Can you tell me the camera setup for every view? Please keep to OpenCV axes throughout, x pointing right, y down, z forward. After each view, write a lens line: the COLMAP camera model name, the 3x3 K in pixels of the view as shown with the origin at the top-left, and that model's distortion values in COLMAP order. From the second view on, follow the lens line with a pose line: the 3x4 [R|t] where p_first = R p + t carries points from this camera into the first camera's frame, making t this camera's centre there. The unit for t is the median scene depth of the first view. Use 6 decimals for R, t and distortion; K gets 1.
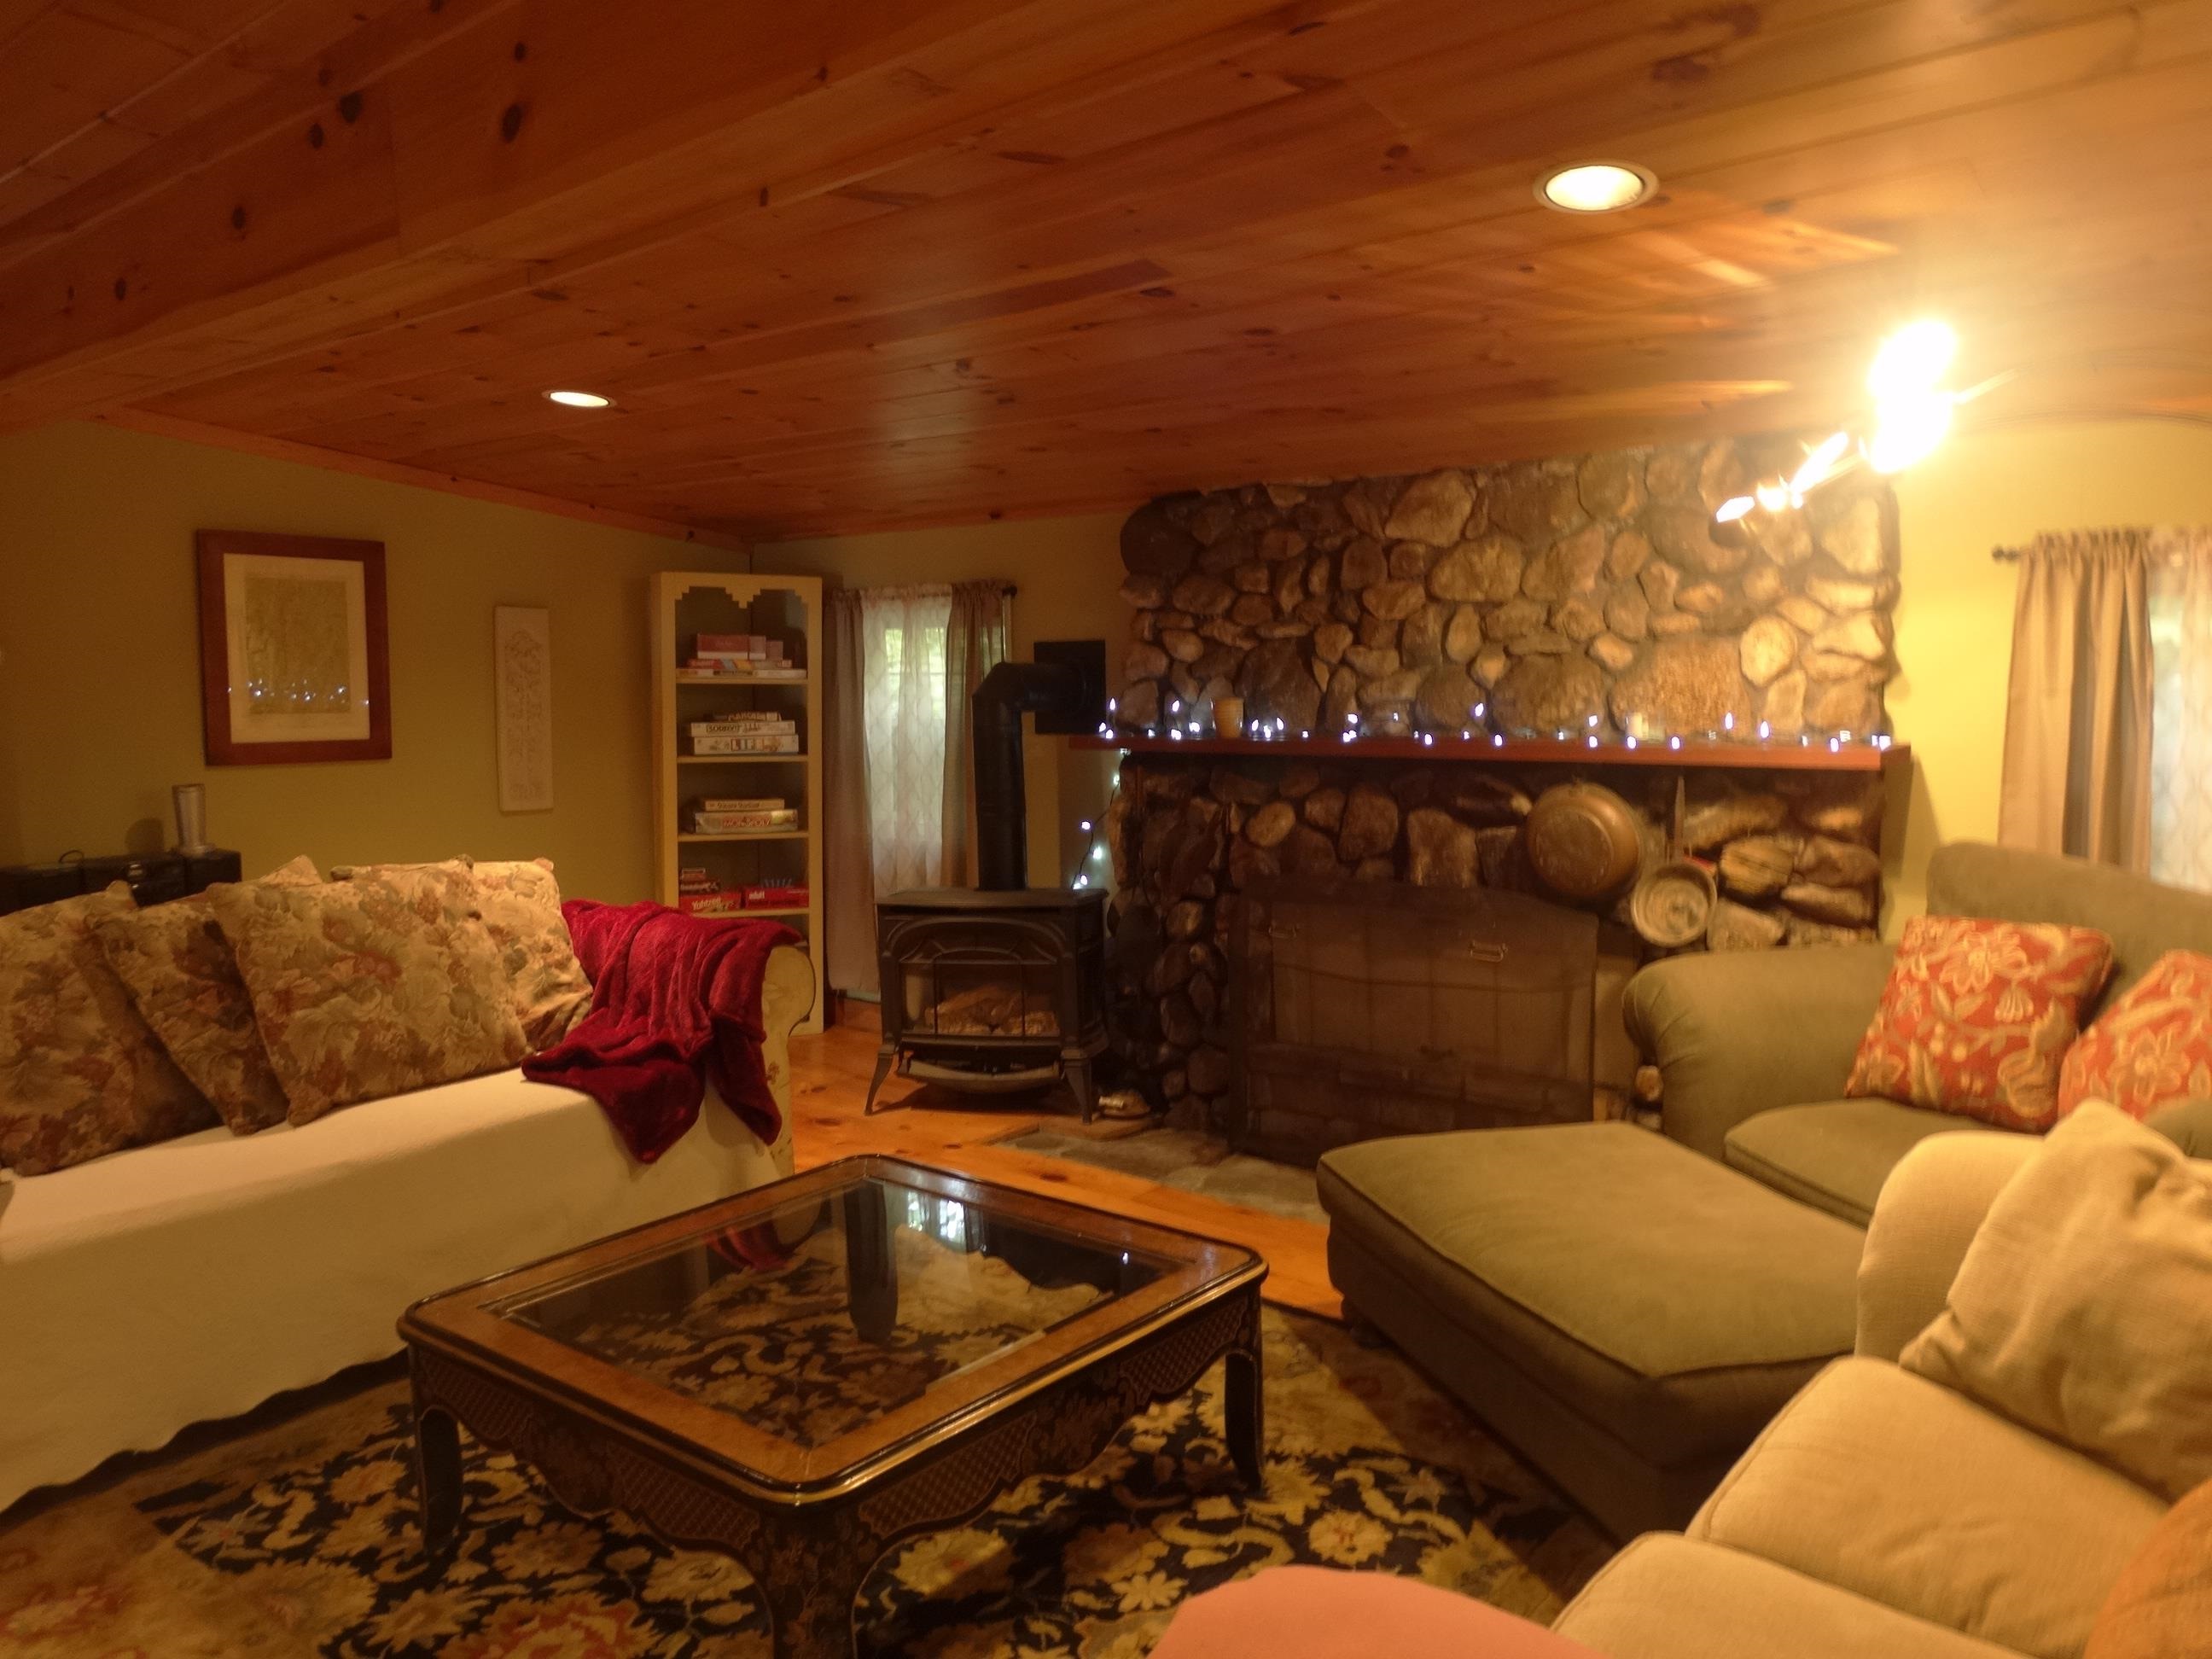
lens RADIAL K [[1560.8, 0, 1120.6], [0, 1560.8, 840.2], [0, 0, 1]] dist [-0.019334, 0.004182]
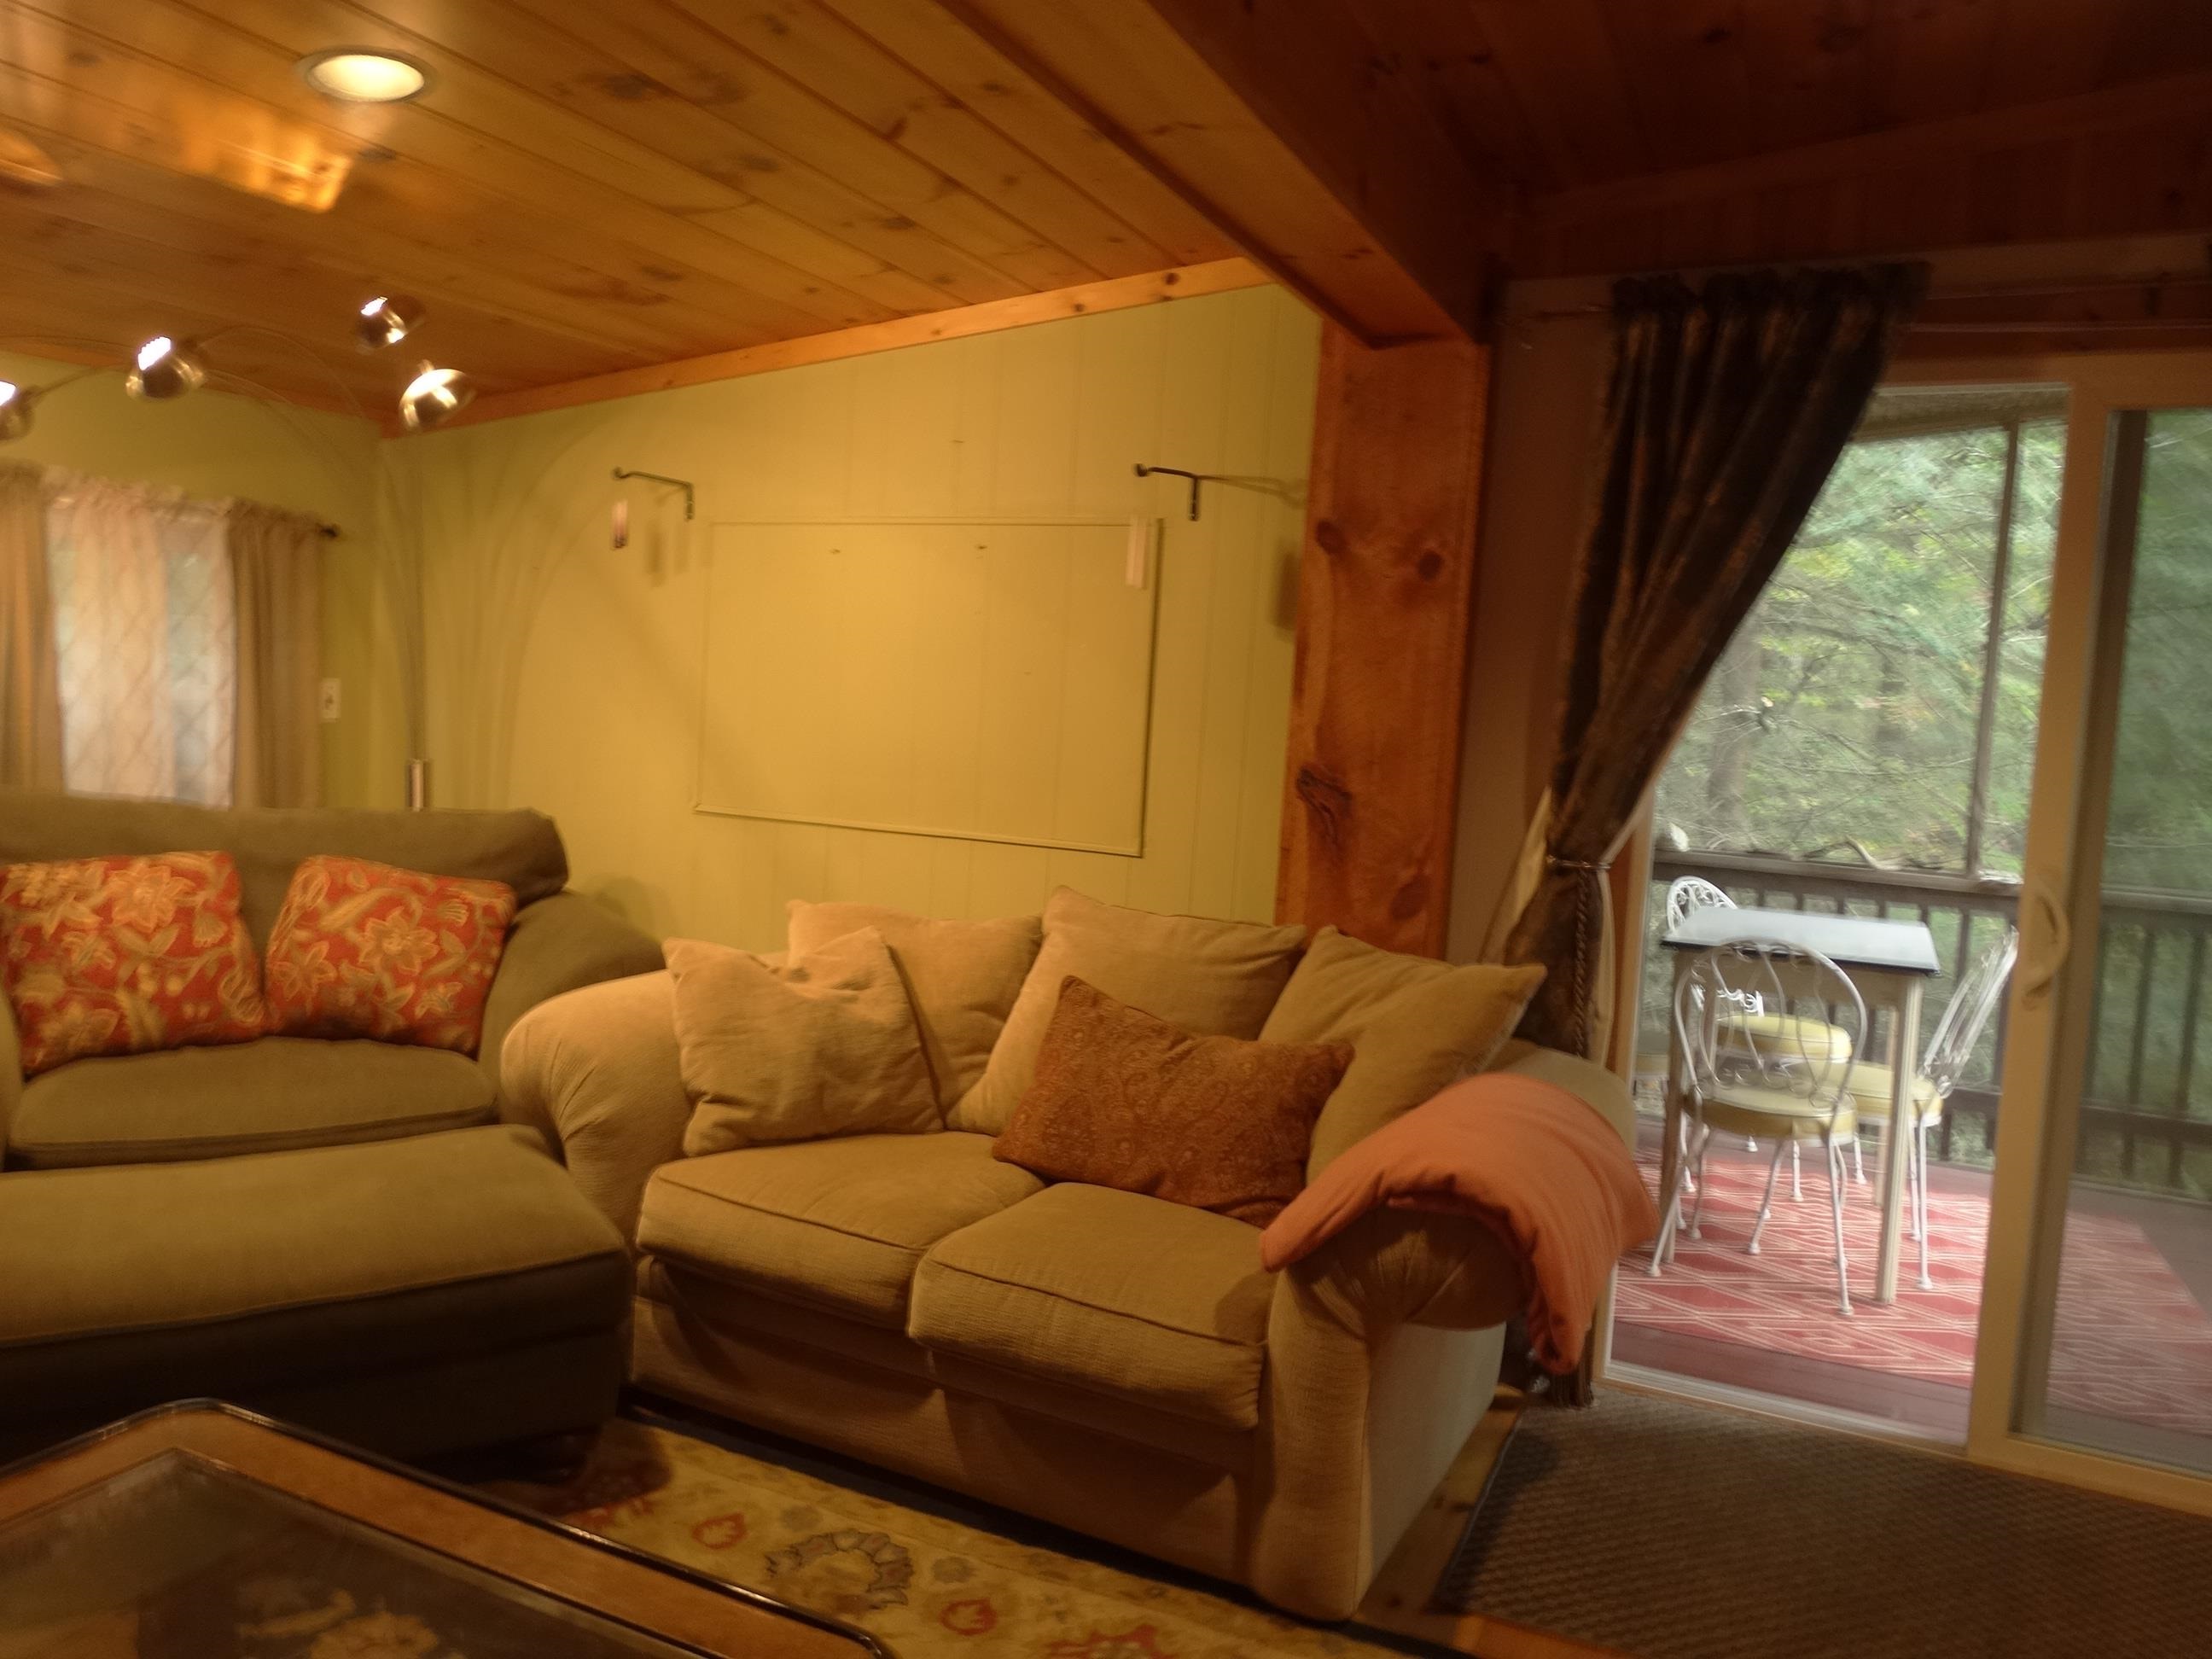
lens RADIAL K [[1560.8, 0, 1099.2], [0, 1560.8, 844.3], [0, 0, 1]] dist [-0.019334, 0.004182]
pose [[-0.261283, -0.095541, 0.960522, -0.458262], [0.041092, 0.993086, 0.109958, -0.032687], [-0.964387, 0.068200, -0.255551, 0.532394]]
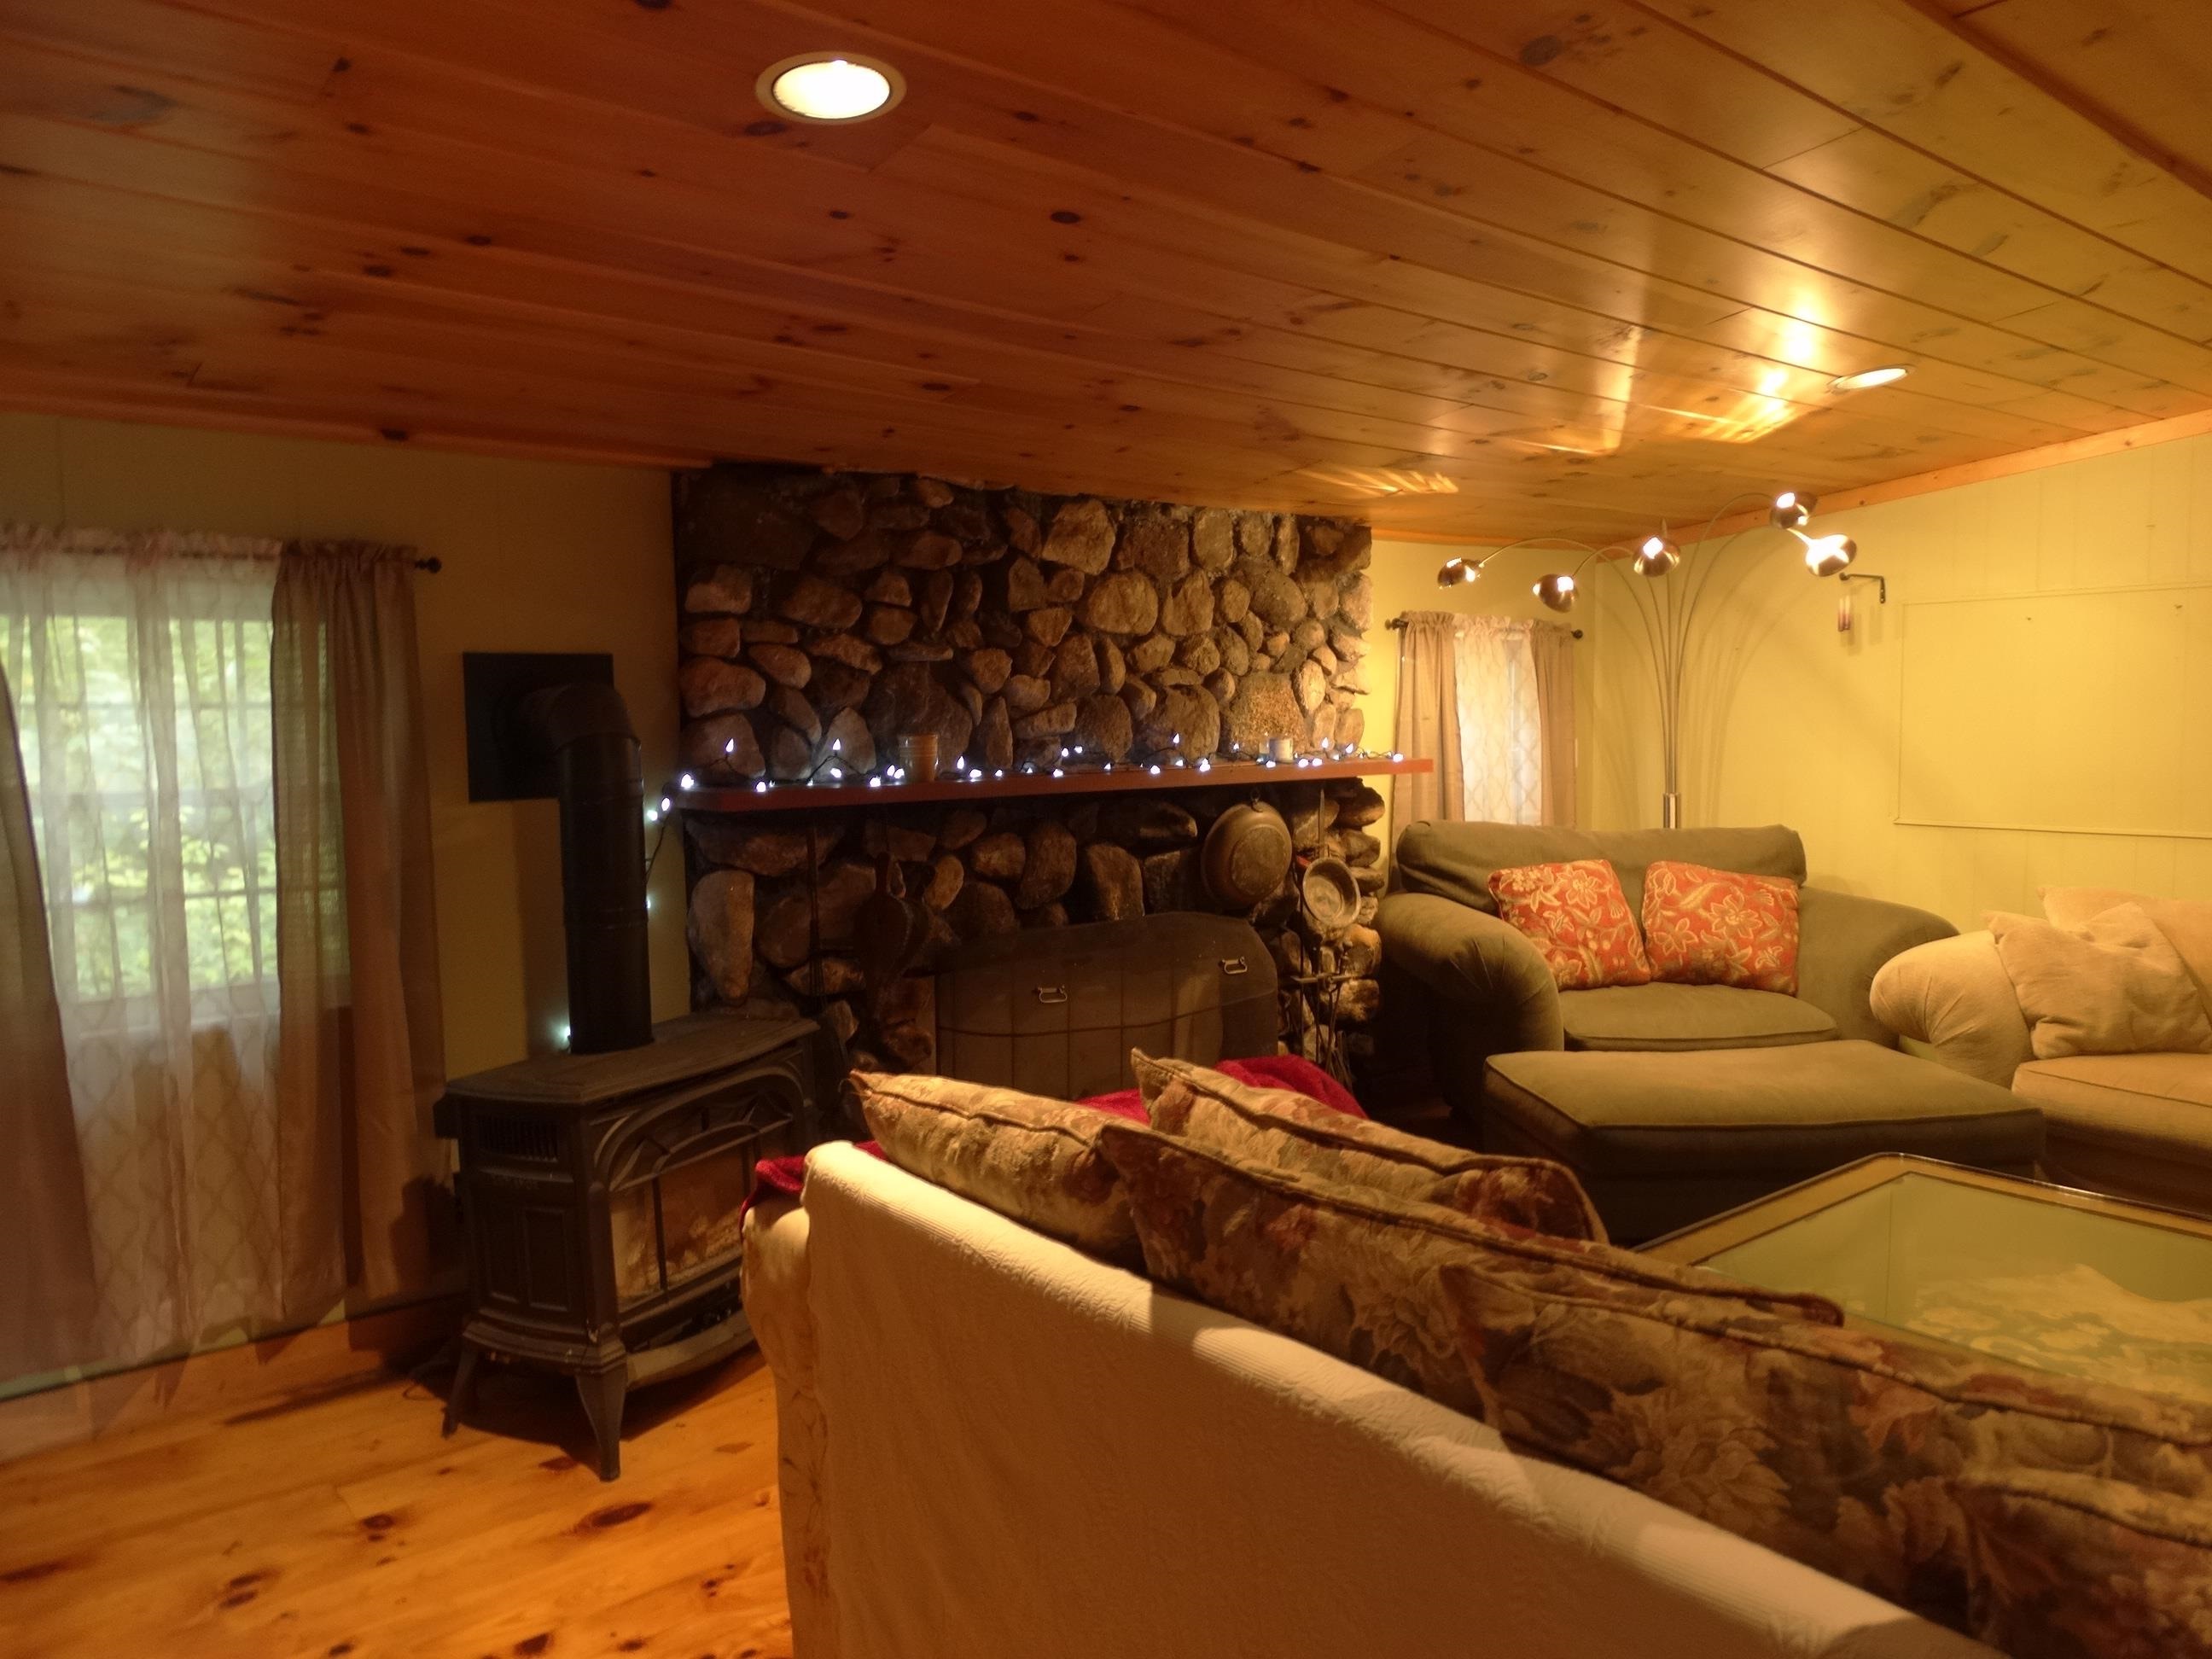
lens RADIAL K [[1560.8, 0, 1040.3], [0, 1560.8, 832.8], [0, 0, 1]] dist [-0.019334, 0.004182]
pose [[0.223334, -0.071458, 0.972119, -0.874730], [0.107560, 0.993025, 0.048284, -0.089552], [-0.968789, 0.093778, 0.229462, 0.937285]]
